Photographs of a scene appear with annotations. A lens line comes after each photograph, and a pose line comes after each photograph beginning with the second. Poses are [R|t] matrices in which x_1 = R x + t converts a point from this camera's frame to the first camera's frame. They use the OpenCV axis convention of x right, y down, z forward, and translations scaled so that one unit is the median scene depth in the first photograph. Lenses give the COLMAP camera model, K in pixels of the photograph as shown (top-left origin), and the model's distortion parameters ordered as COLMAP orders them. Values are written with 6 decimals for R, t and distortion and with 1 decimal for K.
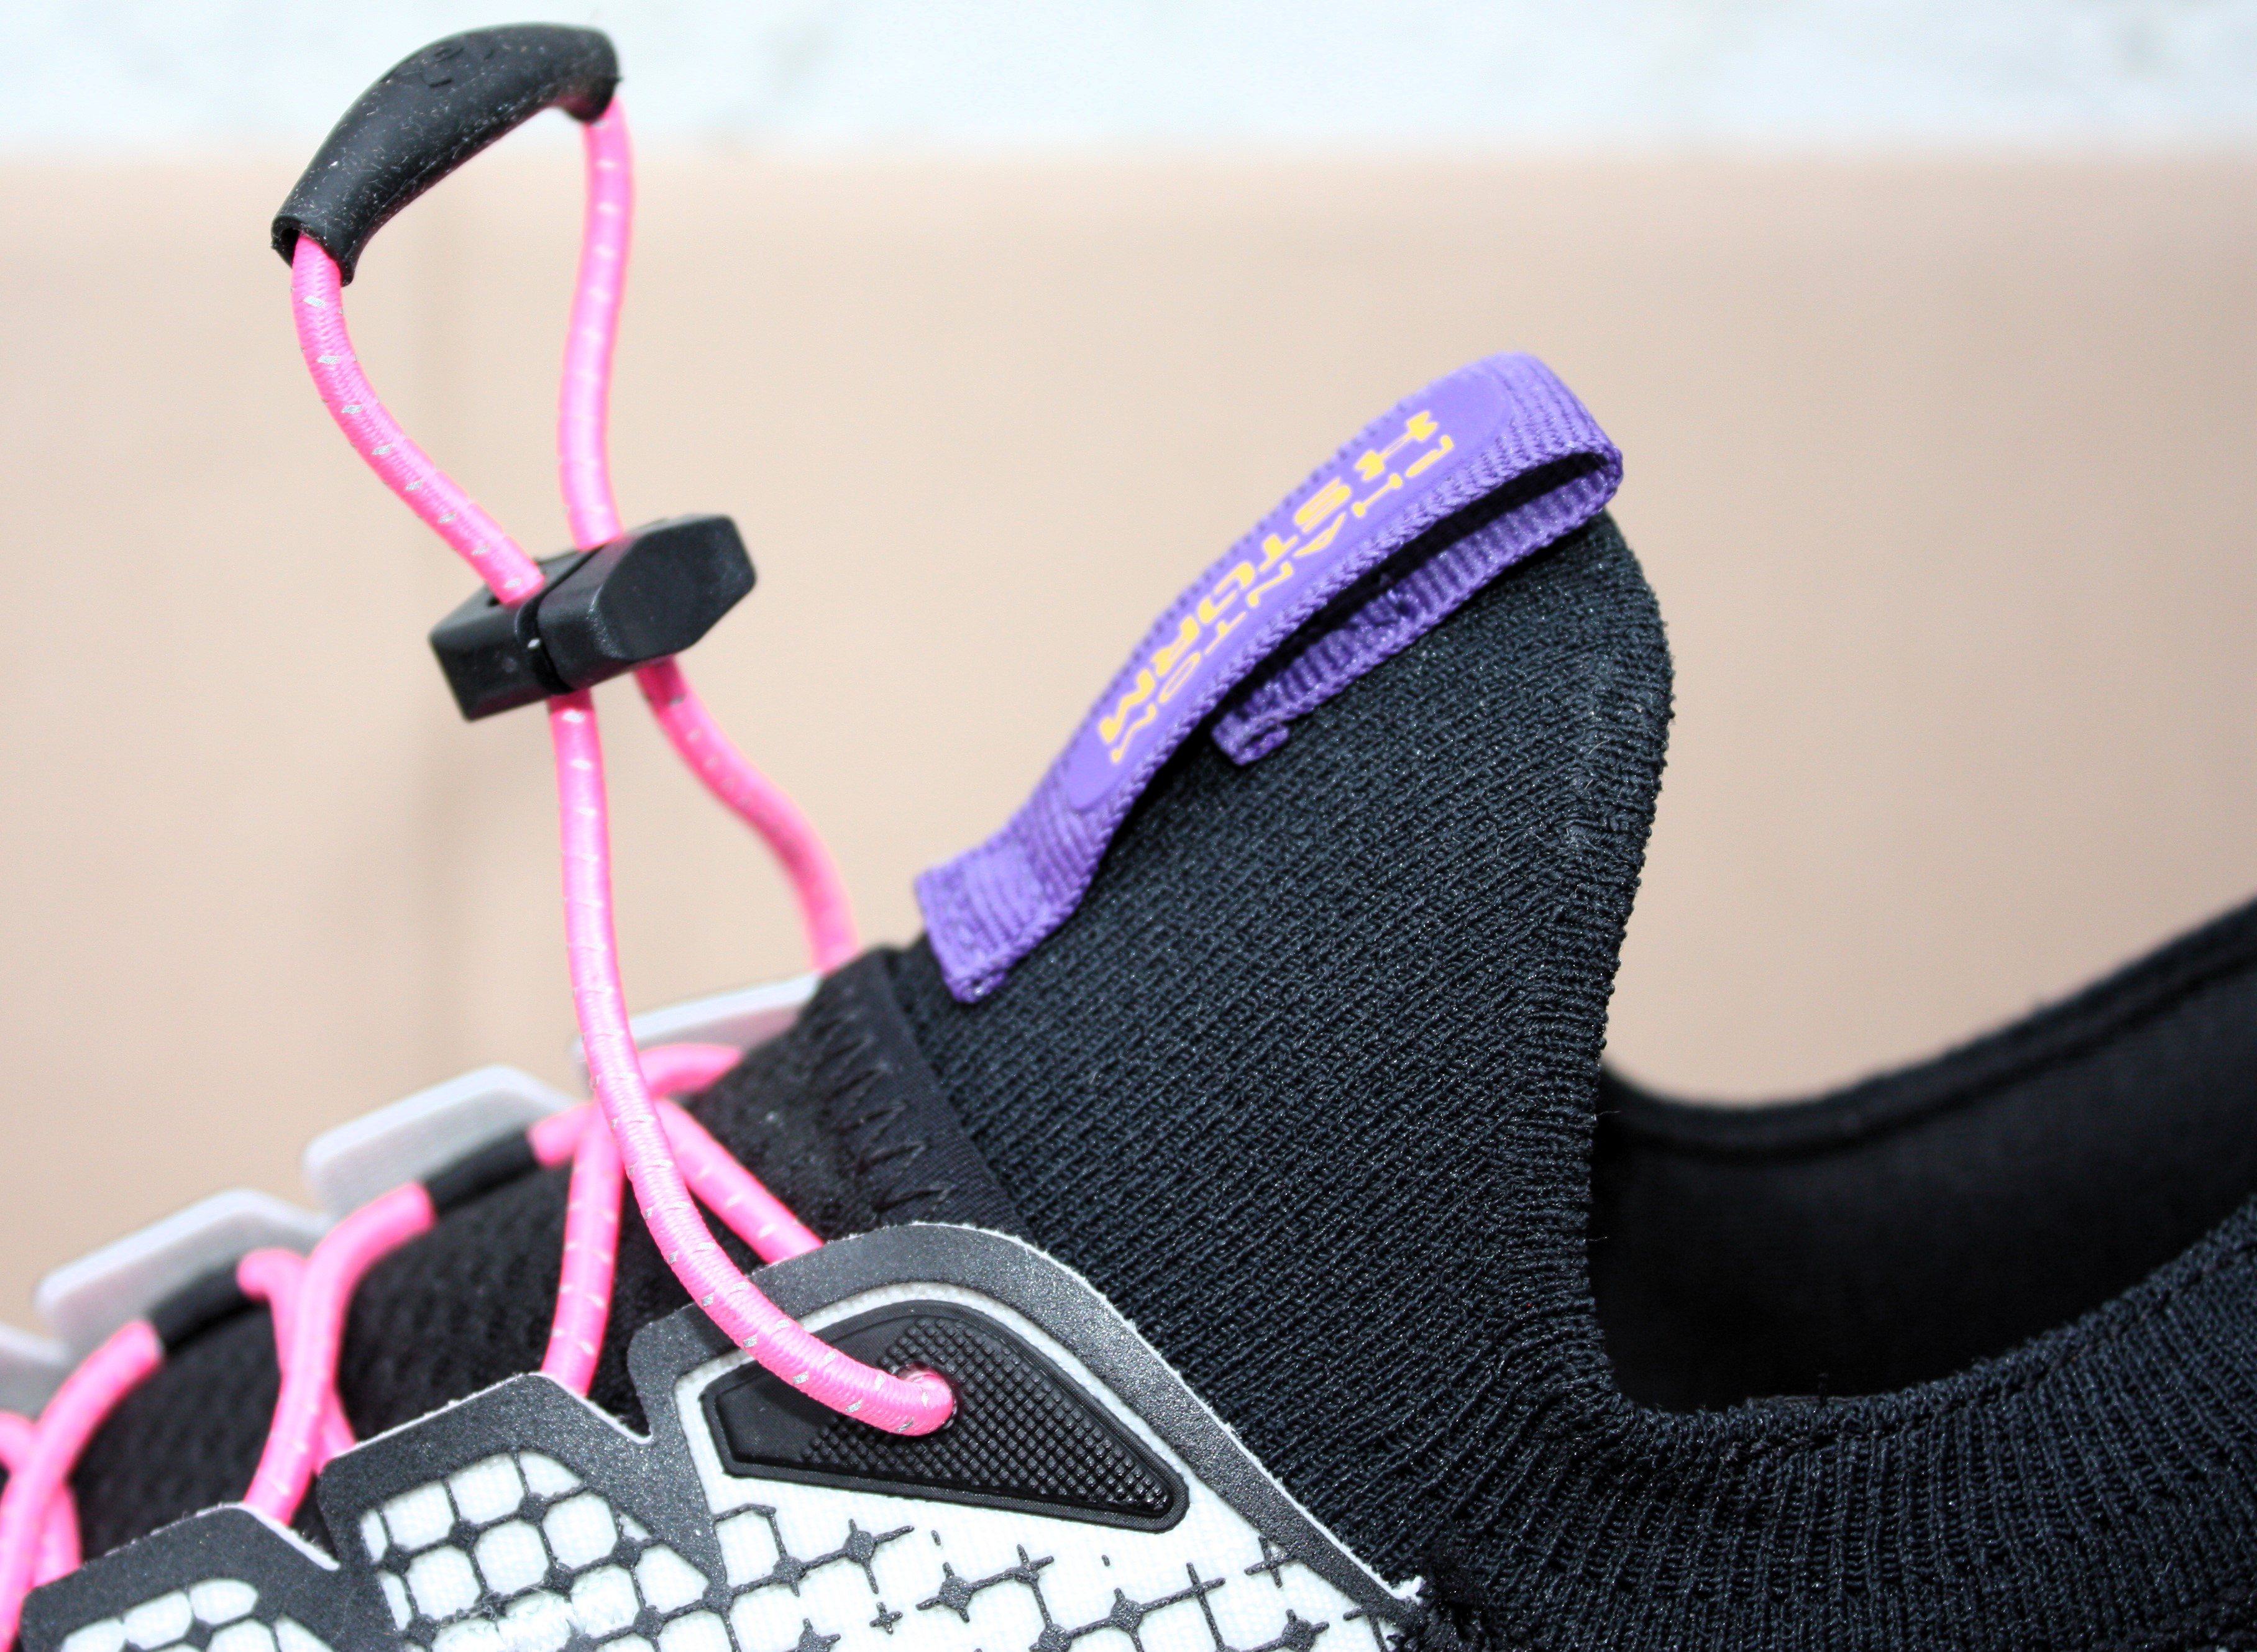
lens RADIAL K [[4249.4, 0, 859.0], [0, 4249.4, 854.3], [0, 0, 1]] dist [0.004067, 0.000000]
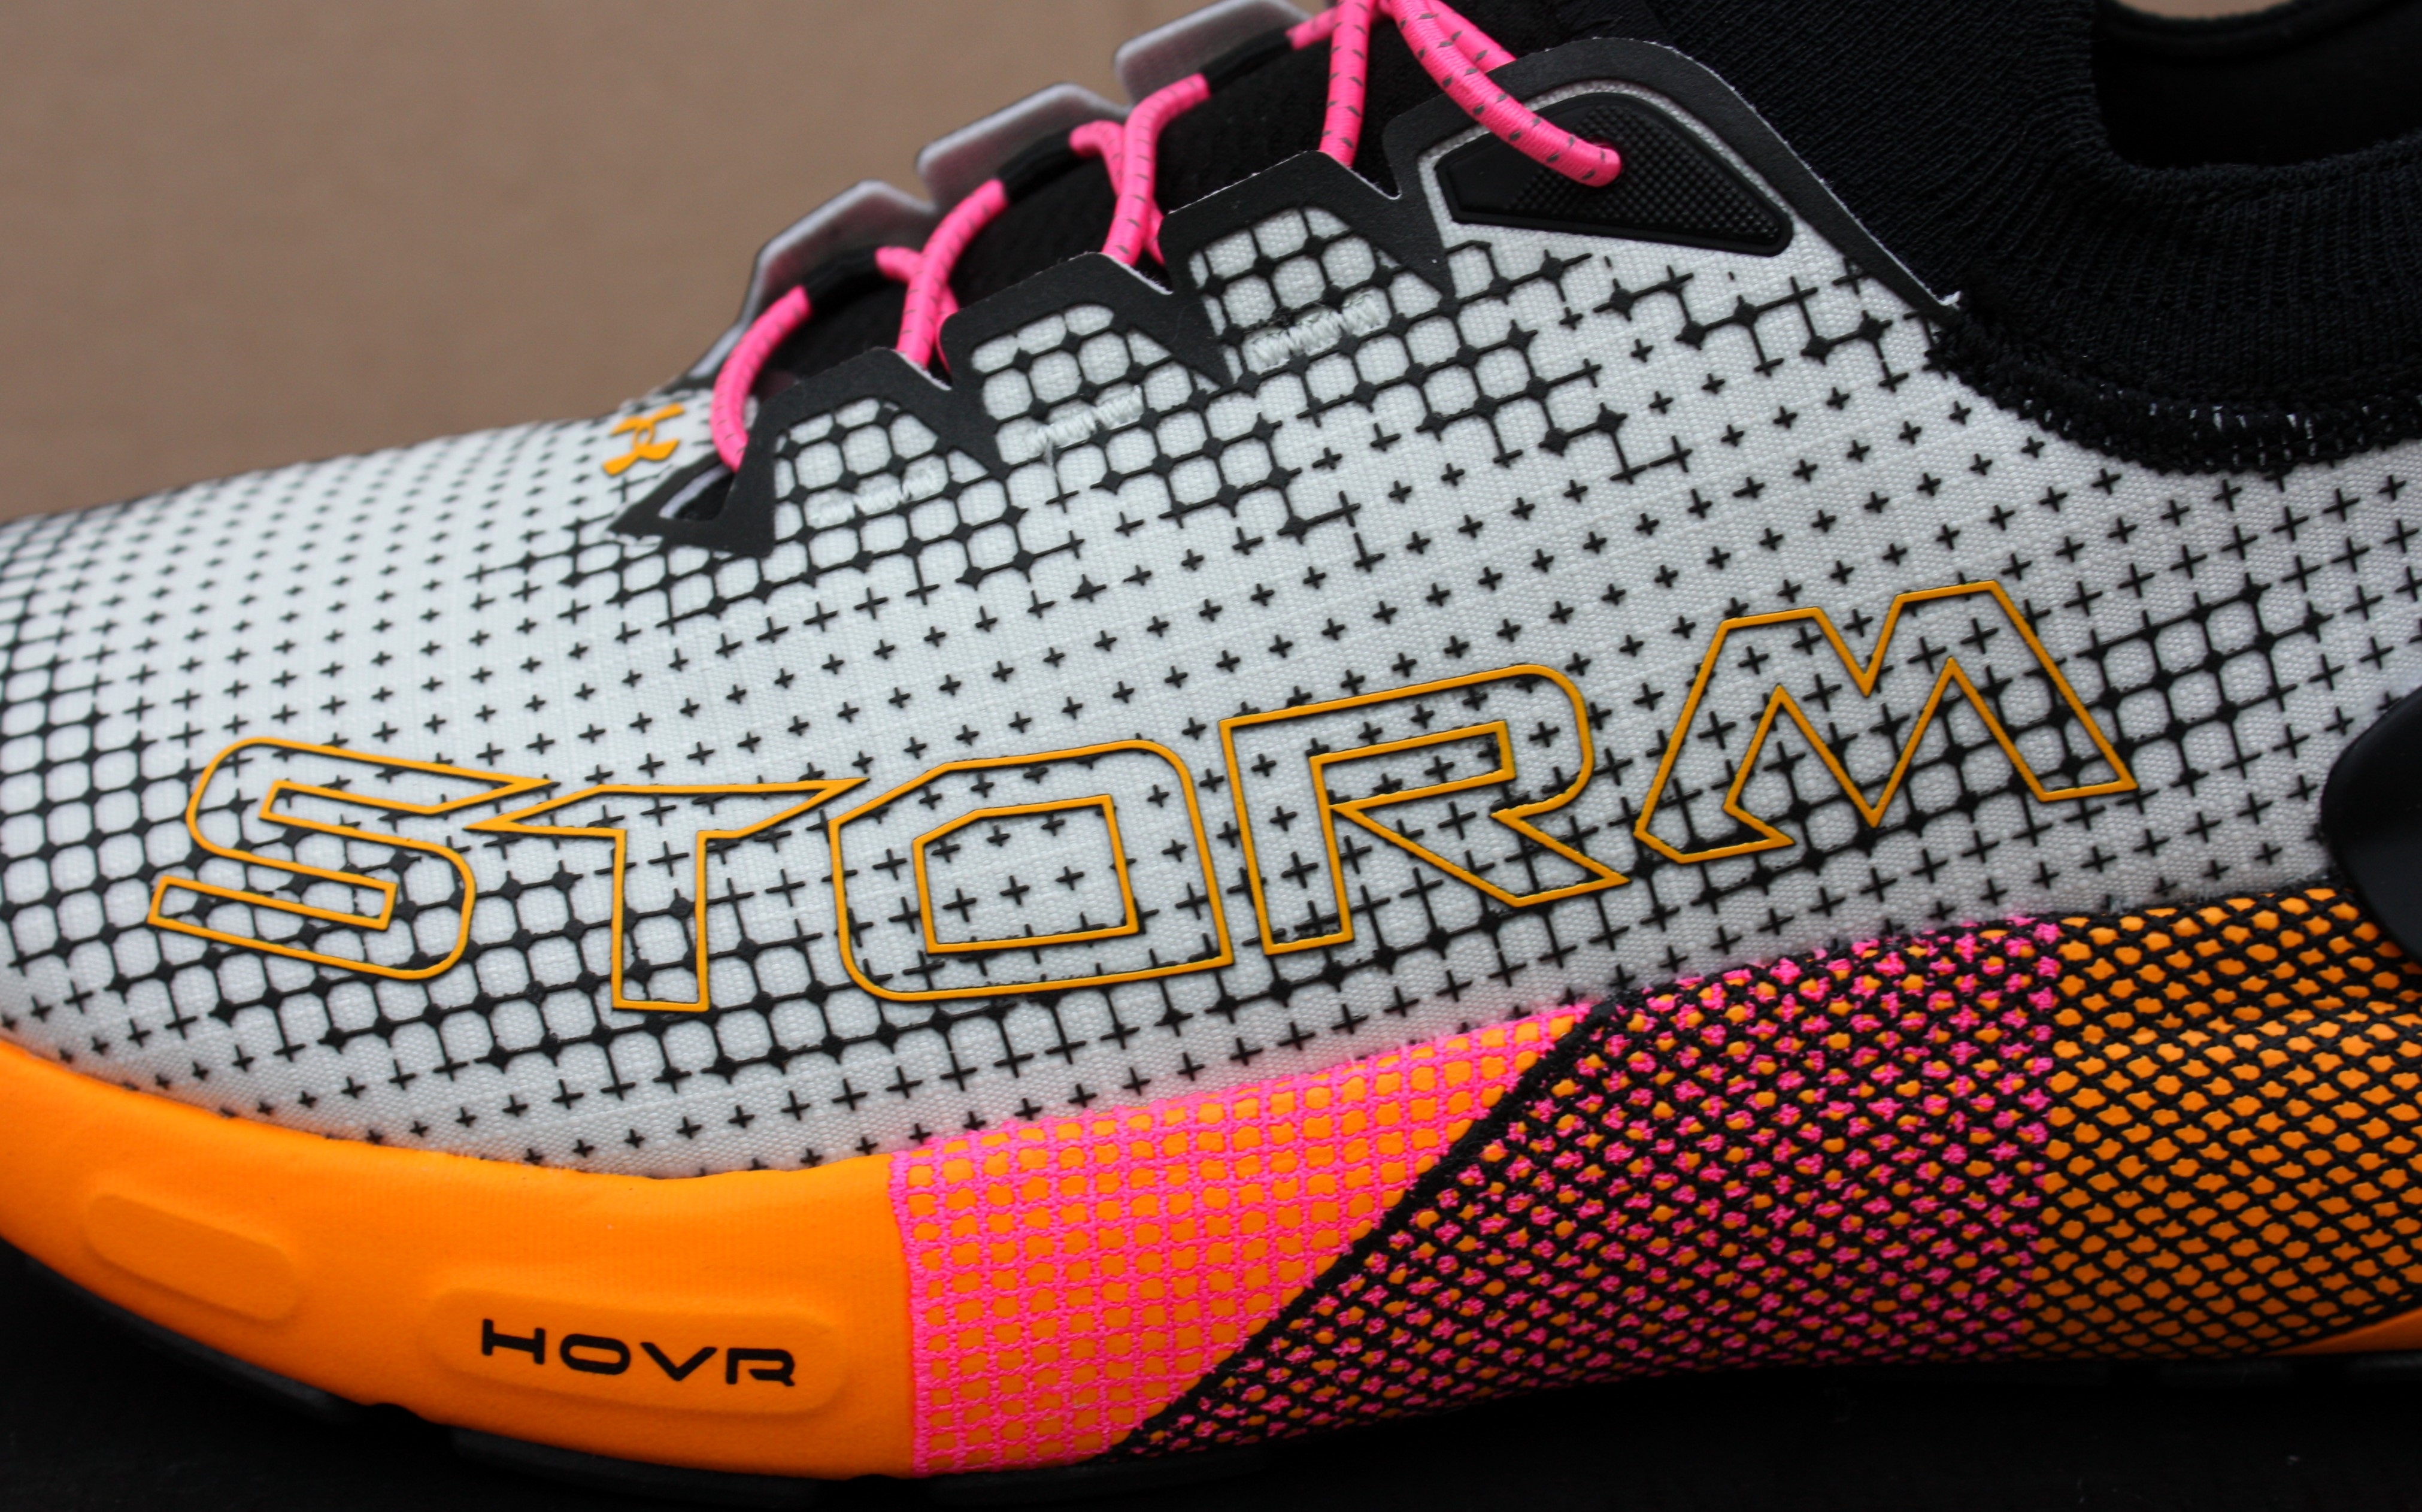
lens RADIAL K [[3799.4, 0, 1084.5], [0, 3799.4, 734.0], [0, 0, 1]] dist [-0.023607, 0.000000]
pose [[0.997262, 0.010526, -0.073198, -0.059288], [-0.000657, 0.991041, 0.133554, 0.146520], [0.073948, -0.133140, 0.988335, -0.256253]]
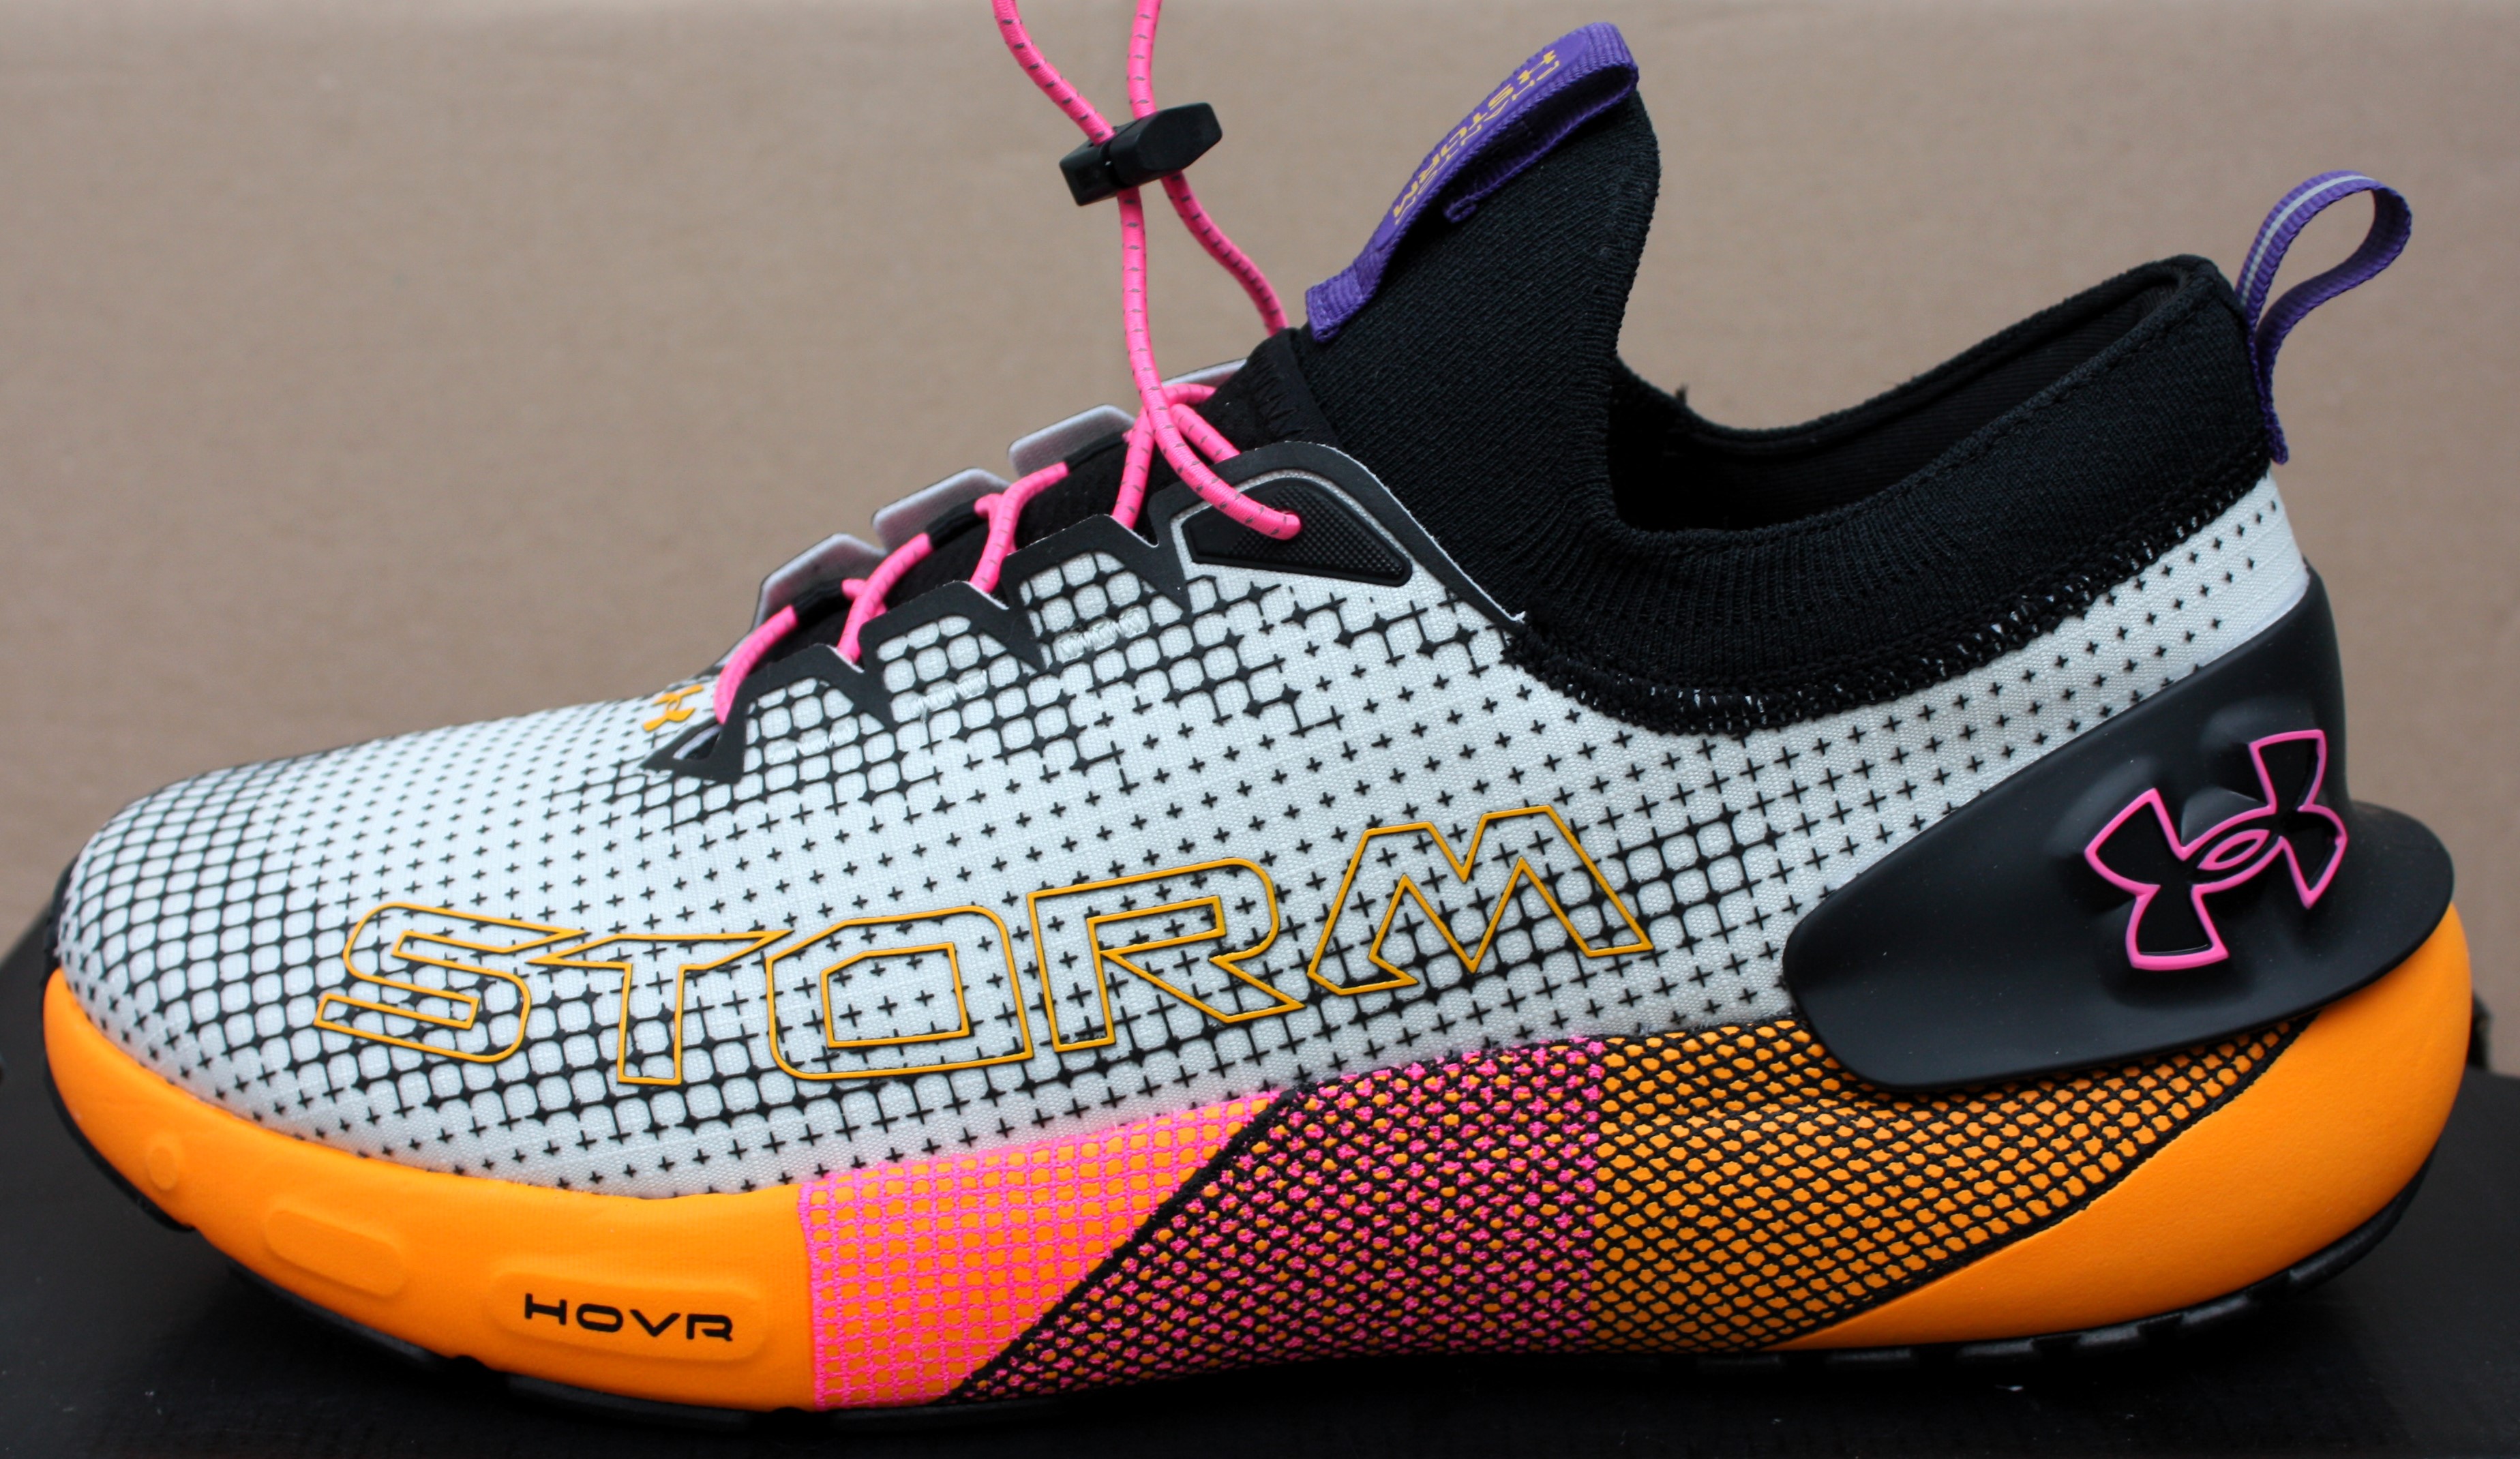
lens RADIAL K [[3523.0, 0, 1237.8], [0, 3523.0, 732.5], [0, 0, 1]] dist [-0.063017, 0.000000]
pose [[0.994751, 0.015154, -0.101196, 0.165525], [-0.010994, 0.999076, 0.041539, 0.157544], [0.101732, -0.040209, 0.993999, -0.708463]]
